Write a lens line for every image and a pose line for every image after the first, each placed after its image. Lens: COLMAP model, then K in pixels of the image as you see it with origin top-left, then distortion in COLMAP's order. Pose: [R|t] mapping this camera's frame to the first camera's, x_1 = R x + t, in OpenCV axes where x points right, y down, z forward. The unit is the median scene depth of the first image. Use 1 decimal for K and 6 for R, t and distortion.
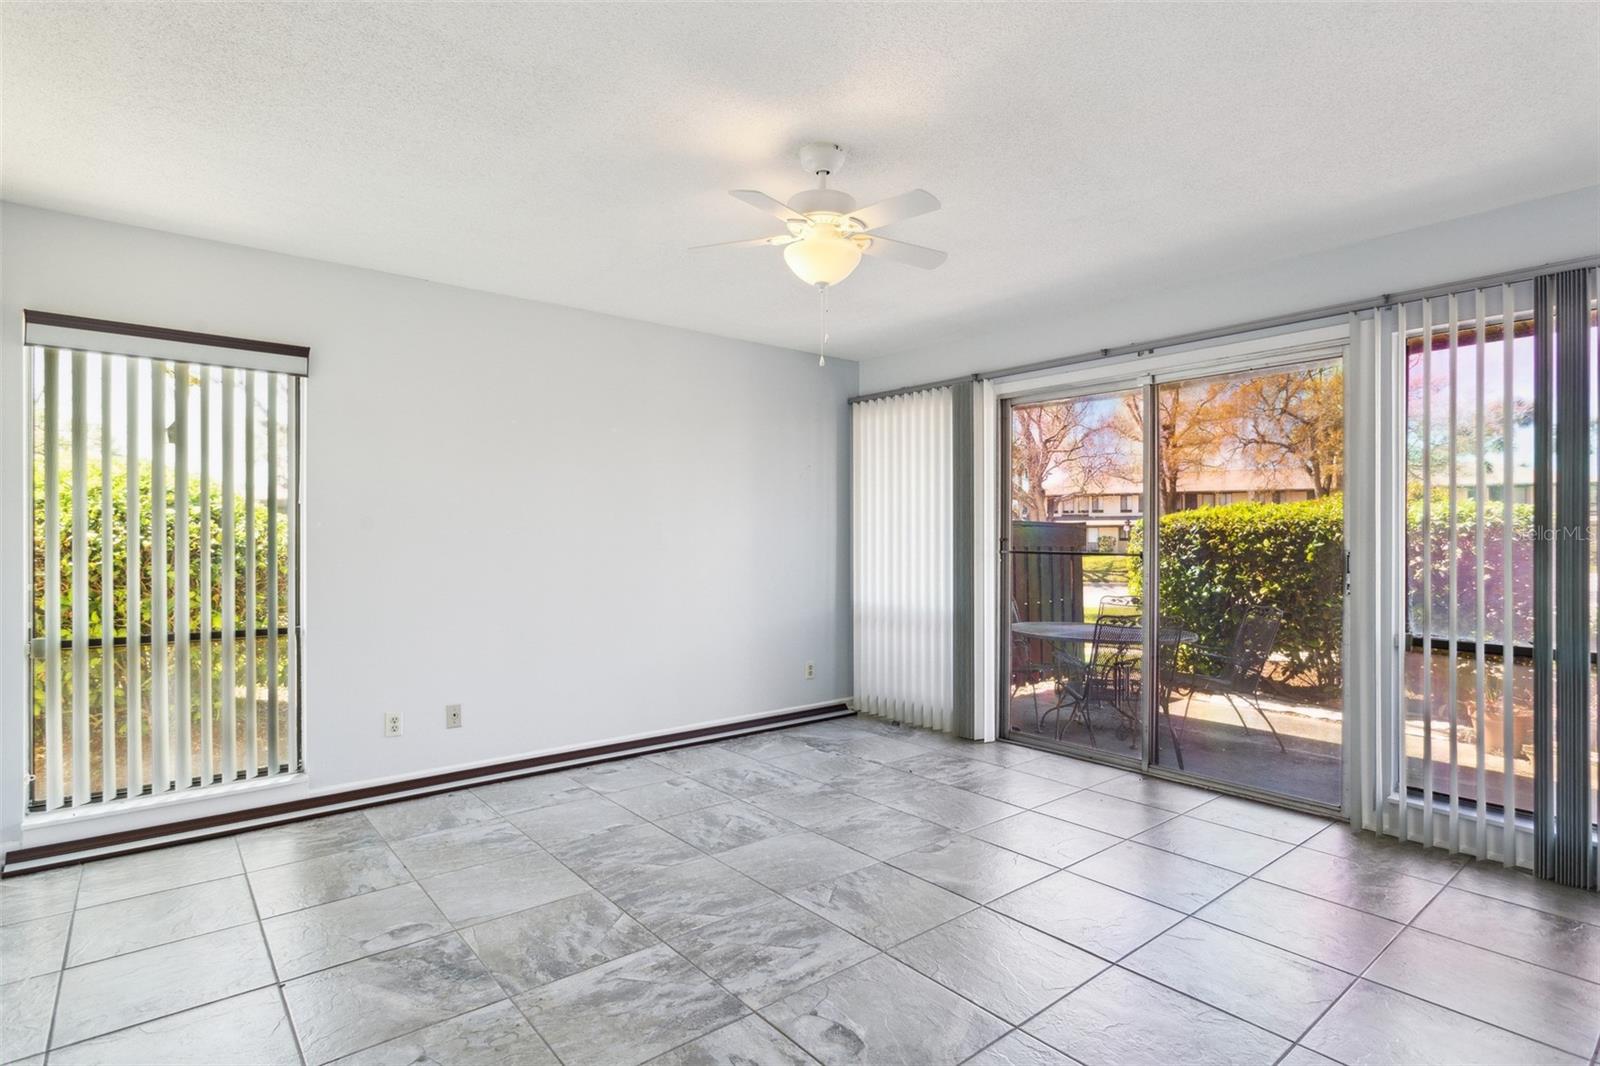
lens RADIAL K [[811.2, 0, 800.0], [0, 811.2, 533.0], [0, 0, 1]] dist [0.000265, 0.001574]
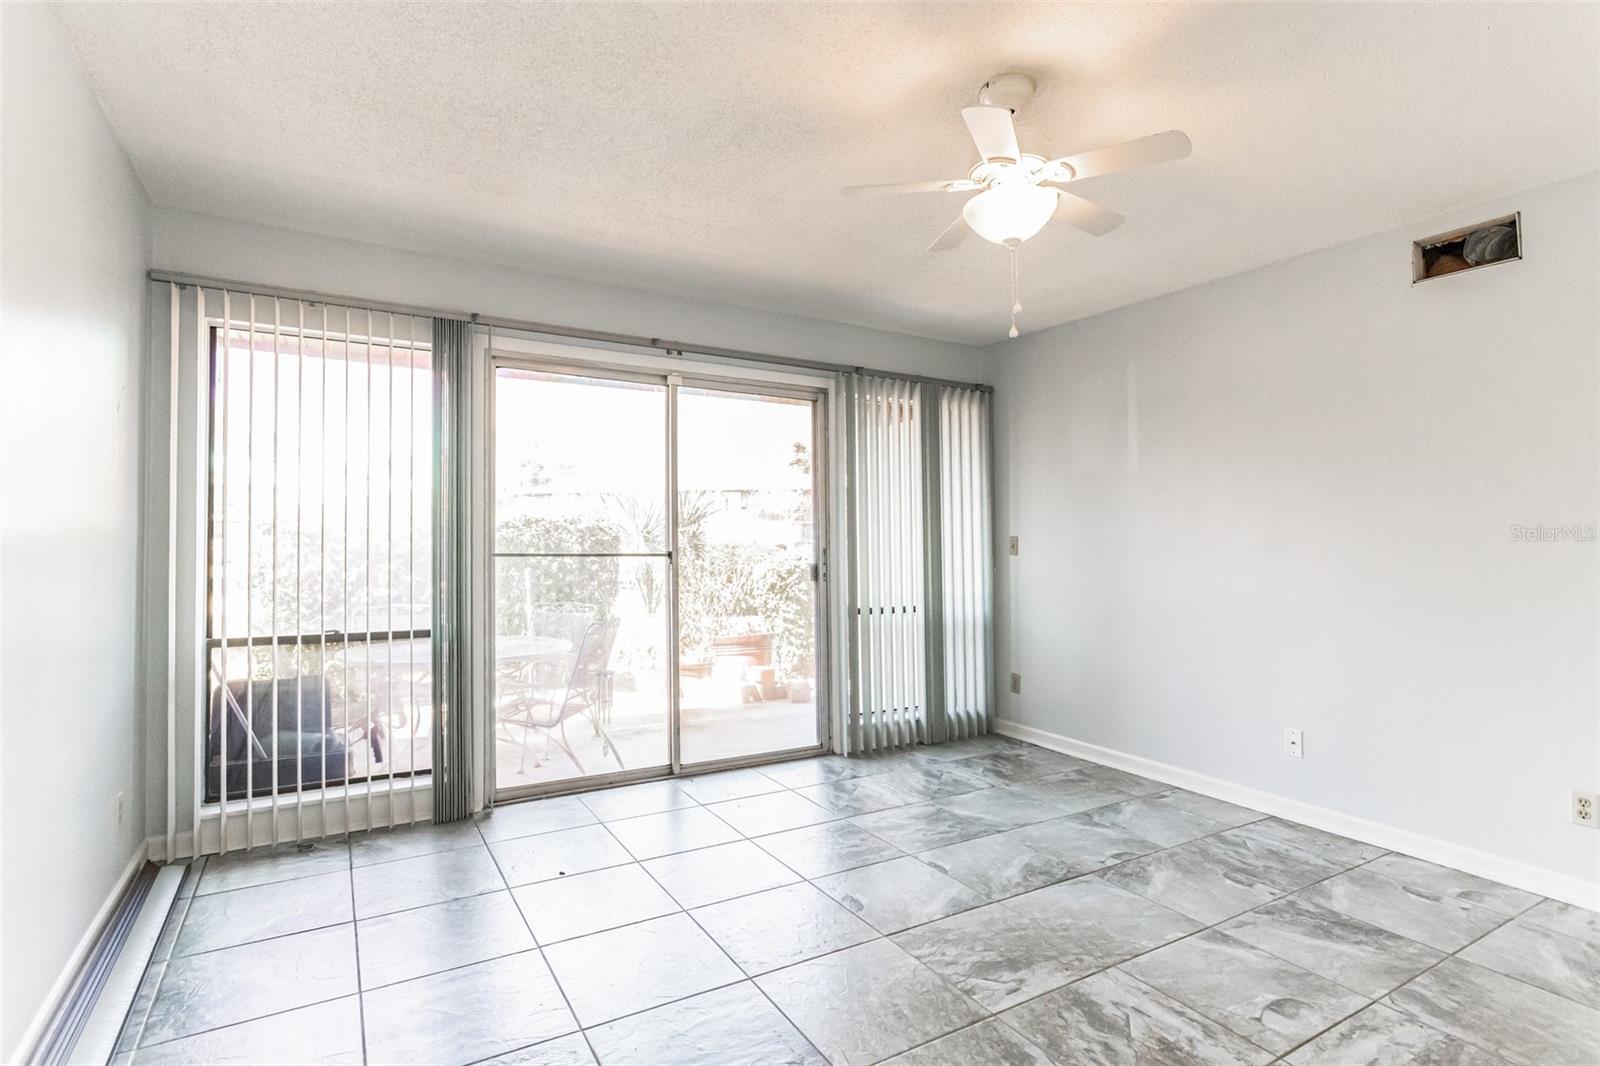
lens RADIAL K [[801.8, 0, 798.9], [0, 801.8, 507.5], [0, 0, 1]] dist [-0.003900, 0.000552]
pose [[0.146881, 0.036546, 0.988479, -0.643924], [-0.010033, 0.999321, -0.035457, 0.003070], [-0.989103, -0.004709, 0.147148, 0.861179]]
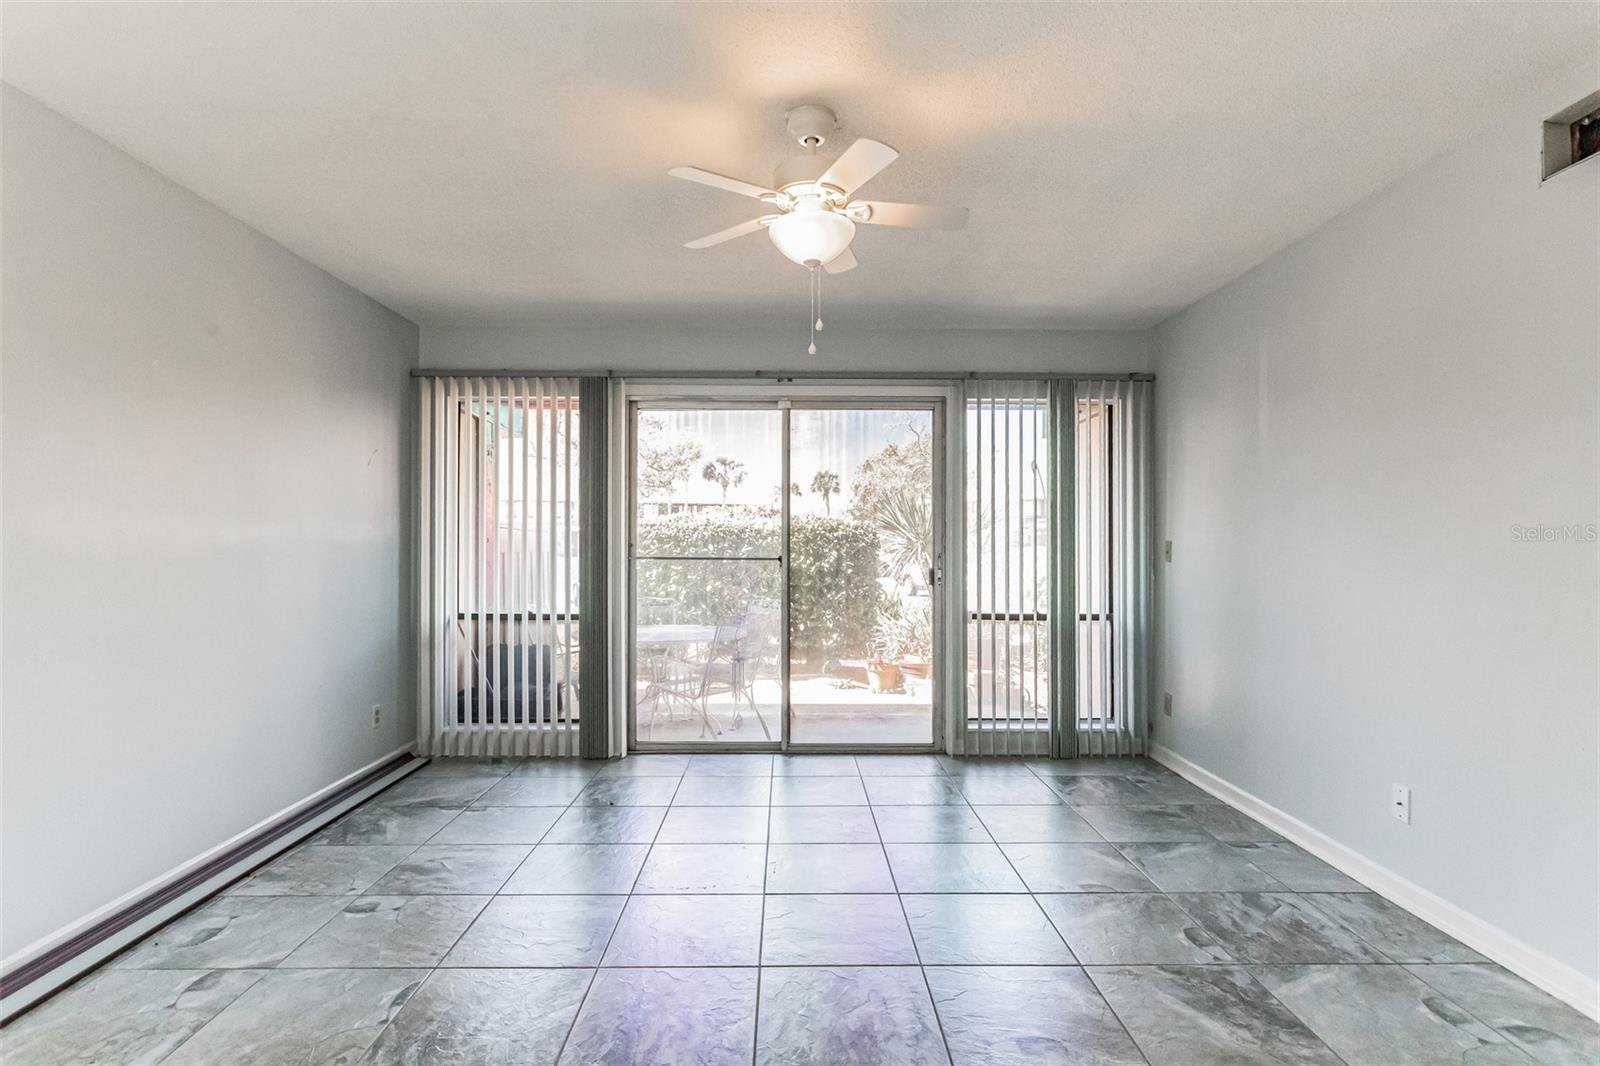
lens RADIAL K [[788.7, 0, 796.0], [0, 788.7, 530.4], [0, 0, 1]] dist [-0.007561, 0.002949]
pose [[0.621867, 0.012302, 0.783026, -0.519730], [-0.005061, 0.999919, -0.011690, 0.000662], [-0.783106, 0.003307, 0.621879, 0.365339]]
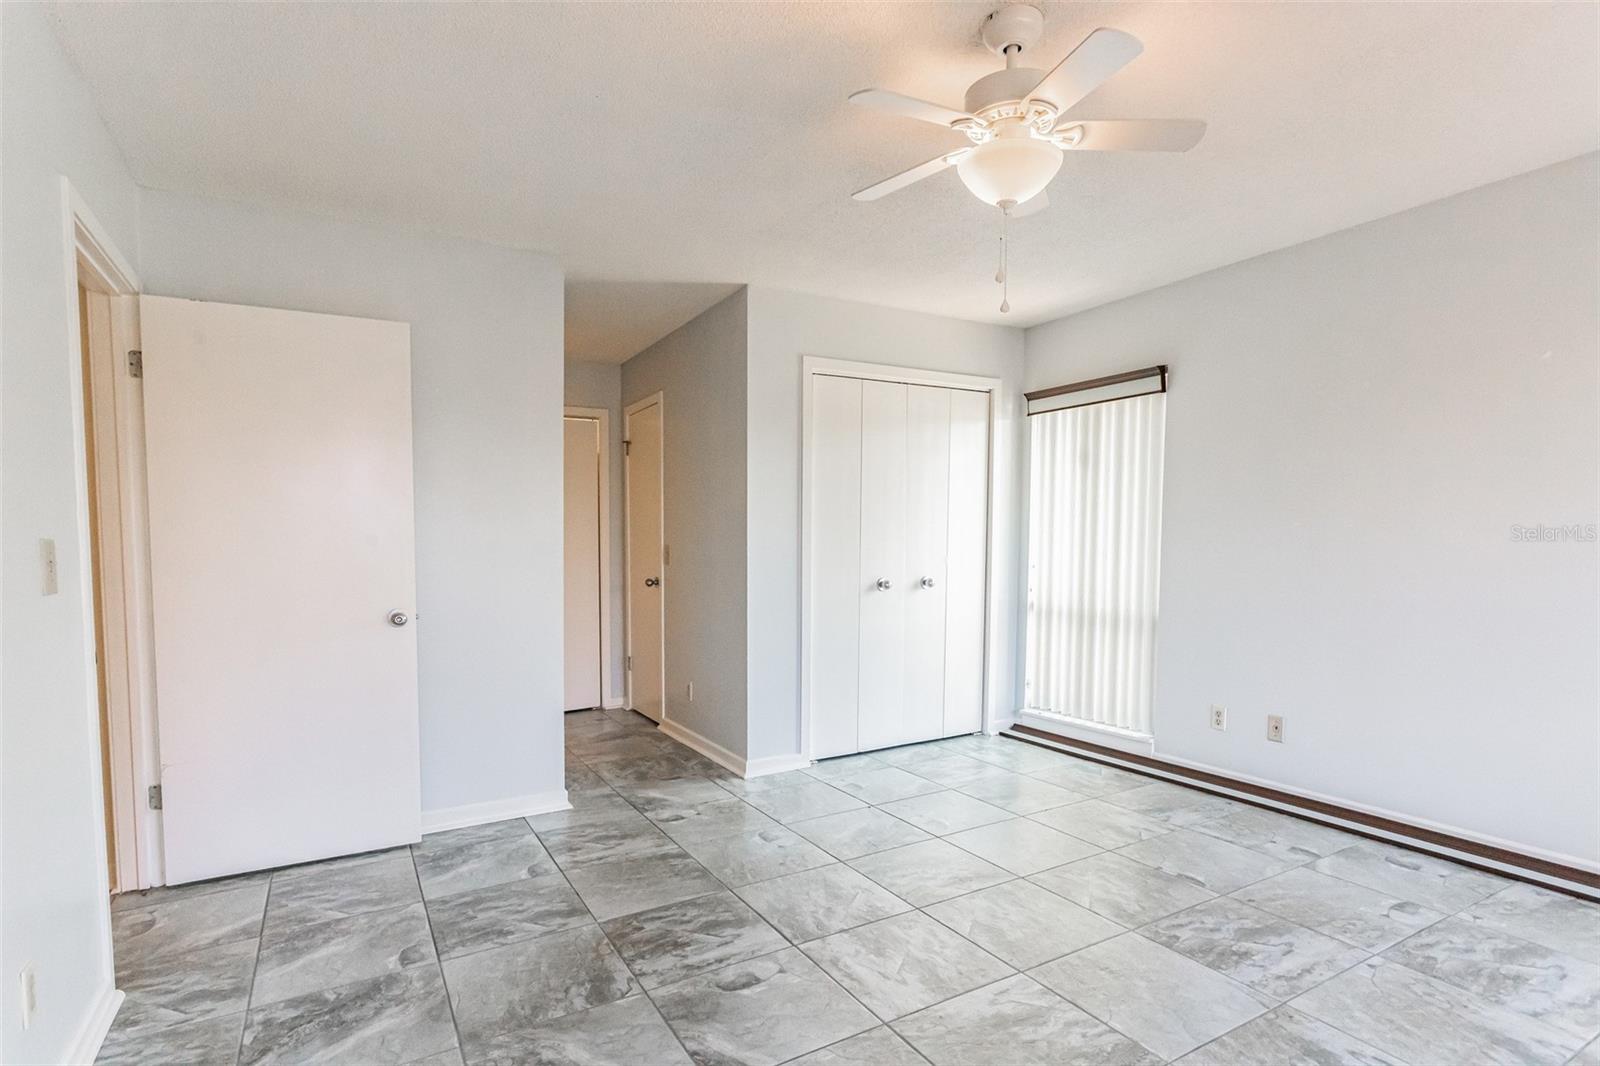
lens RADIAL K [[811.2, 0, 800.0], [0, 811.2, 533.0], [0, 0, 1]] dist [0.000265, 0.001574]
pose [[-0.166764, -0.007301, -0.985970, 0.670477], [0.016696, 0.999808, -0.010227, 0.006145], [0.985856, -0.018167, -0.166610, 0.741527]]
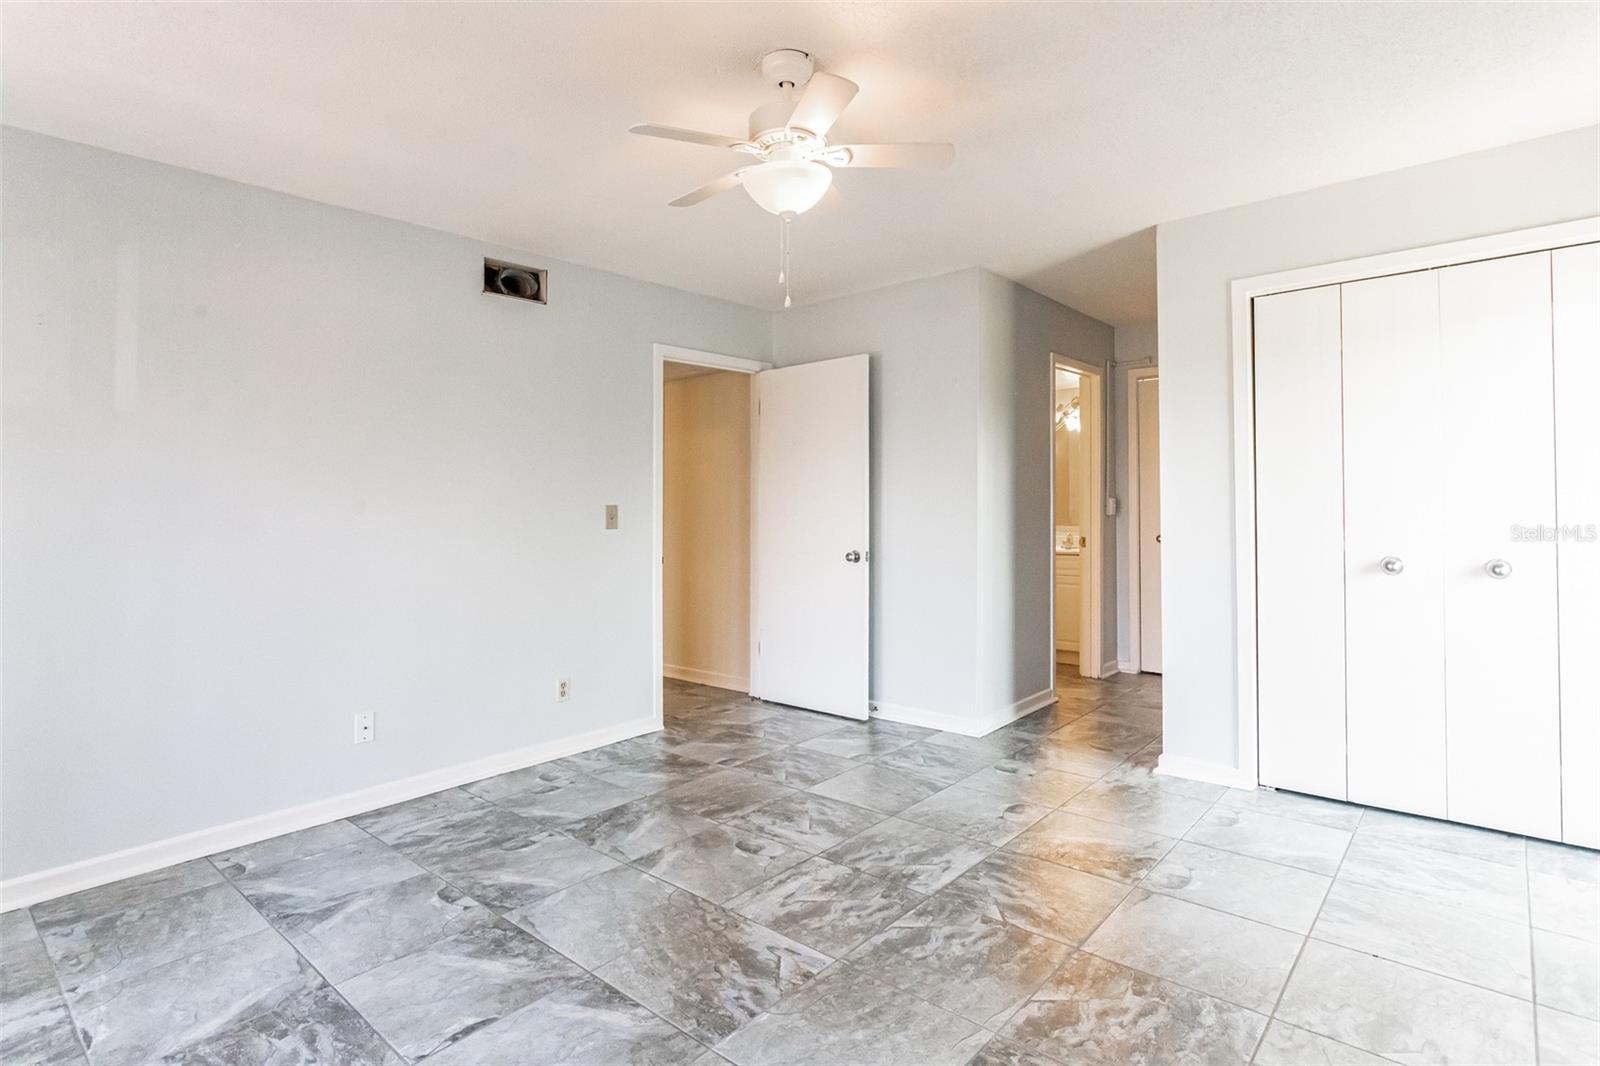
lens RADIAL K [[801.8, 0, 798.9], [0, 801.8, 507.5], [0, 0, 1]] dist [-0.003900, 0.000552]
pose [[-0.985991, 0.014964, -0.166125, 0.114170], [0.015466, 0.999879, -0.001729, 0.005557], [0.166079, -0.004274, -0.986103, 1.419816]]
